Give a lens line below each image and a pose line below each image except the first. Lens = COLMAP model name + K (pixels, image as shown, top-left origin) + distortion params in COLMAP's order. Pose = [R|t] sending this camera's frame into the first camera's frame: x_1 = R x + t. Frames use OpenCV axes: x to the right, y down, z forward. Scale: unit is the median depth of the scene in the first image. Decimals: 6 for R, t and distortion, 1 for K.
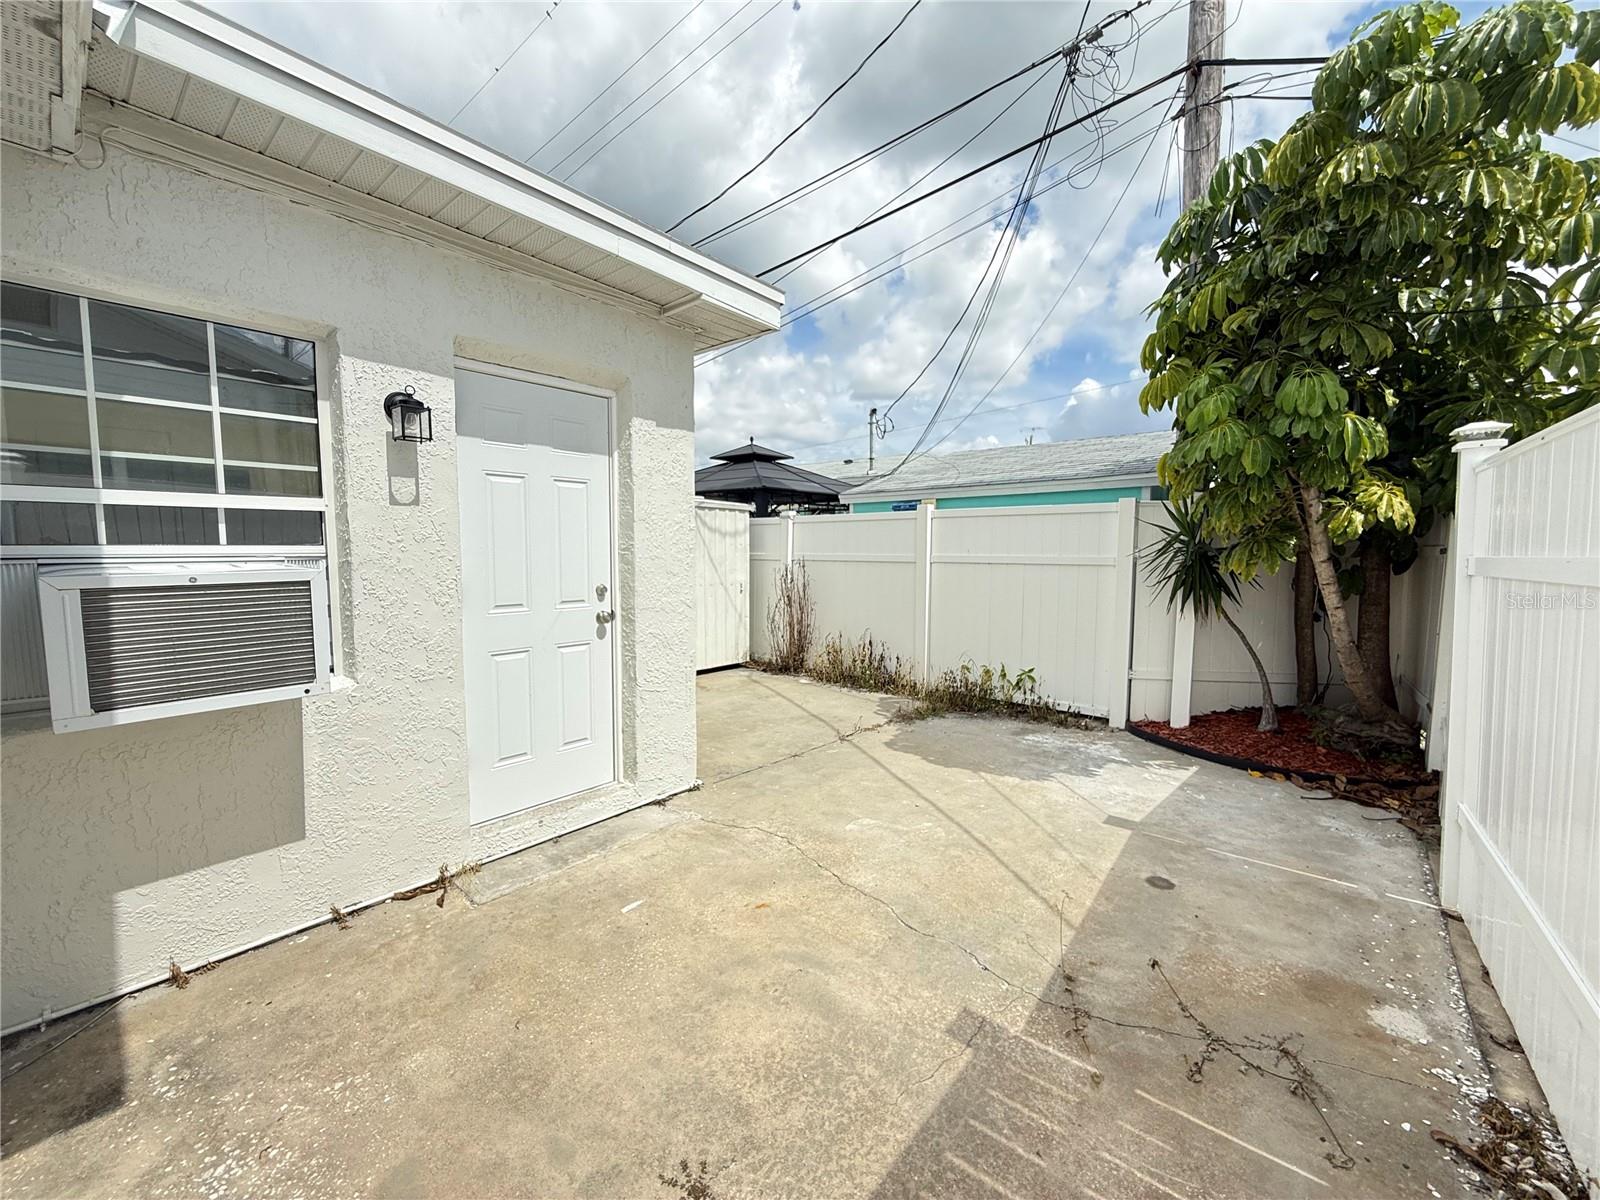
lens RADIAL K [[638.3, 0, 795.5], [0, 638.3, 598.1], [0, 0, 1]] dist [0.000353, -0.000079]
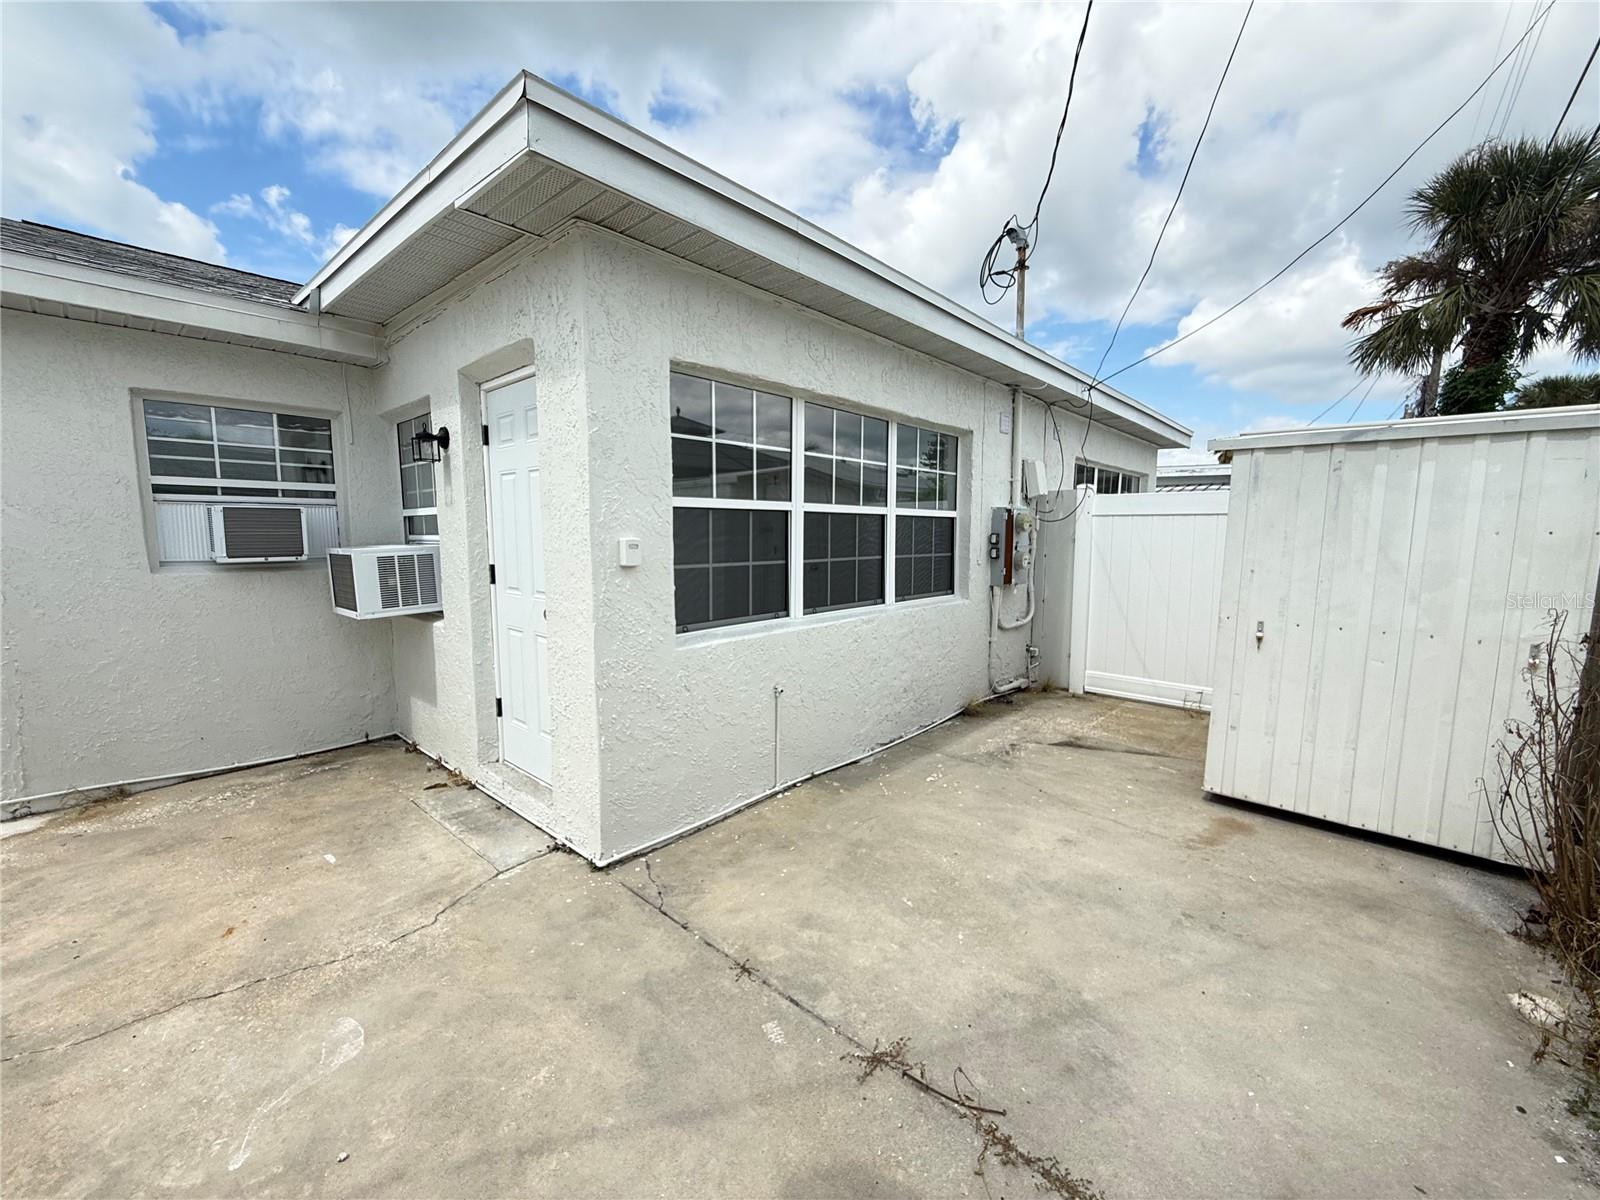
lens RADIAL K [[638.3, 0, 795.5], [0, 638.3, 598.1], [0, 0, 1]] dist [0.000353, -0.000079]
pose [[-0.014589, 0.100108, -0.994870, 0.663032], [-0.086911, 0.991083, 0.101002, -0.126035], [0.996109, 0.087939, -0.005758, 1.479965]]
